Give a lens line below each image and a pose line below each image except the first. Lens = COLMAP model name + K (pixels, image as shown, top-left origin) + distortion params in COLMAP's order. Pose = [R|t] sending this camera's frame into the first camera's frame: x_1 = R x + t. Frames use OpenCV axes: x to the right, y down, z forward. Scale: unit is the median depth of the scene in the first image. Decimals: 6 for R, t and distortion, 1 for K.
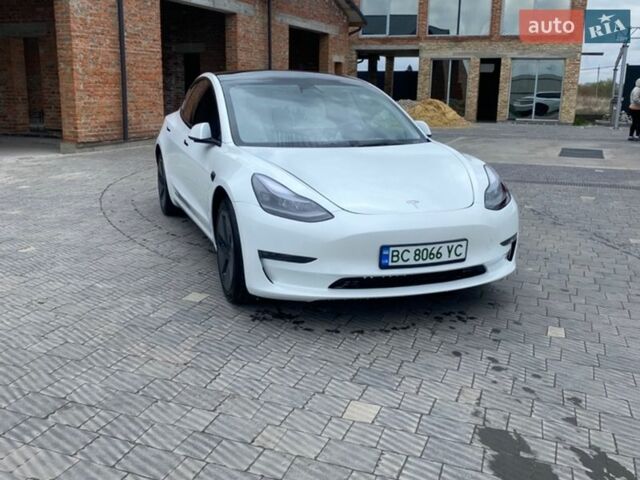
lens RADIAL K [[631.1, 0, 320.0], [0, 631.1, 240.0], [0, 0, 1]] dist [-0.009227, -0.011470]
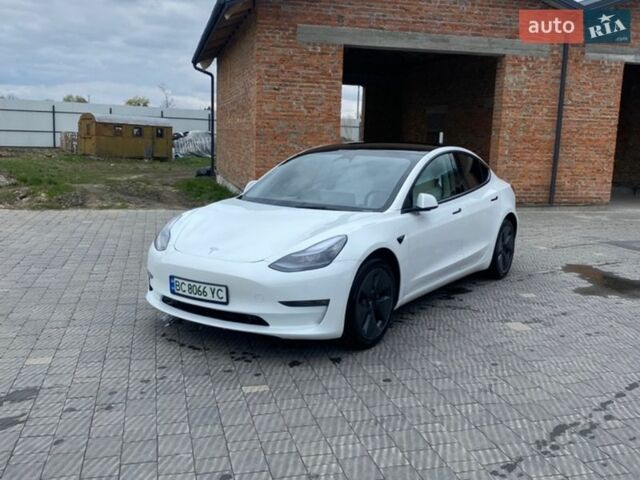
lens RADIAL K [[631.1, 0, 320.0], [0, 631.1, 240.0], [0, 0, 1]] dist [-0.009227, -0.011470]
pose [[0.604072, 0.127279, -0.786700, 1.196927], [-0.203188, 0.979137, 0.002393, -0.118314], [0.770592, 0.158403, 0.617330, 0.377775]]
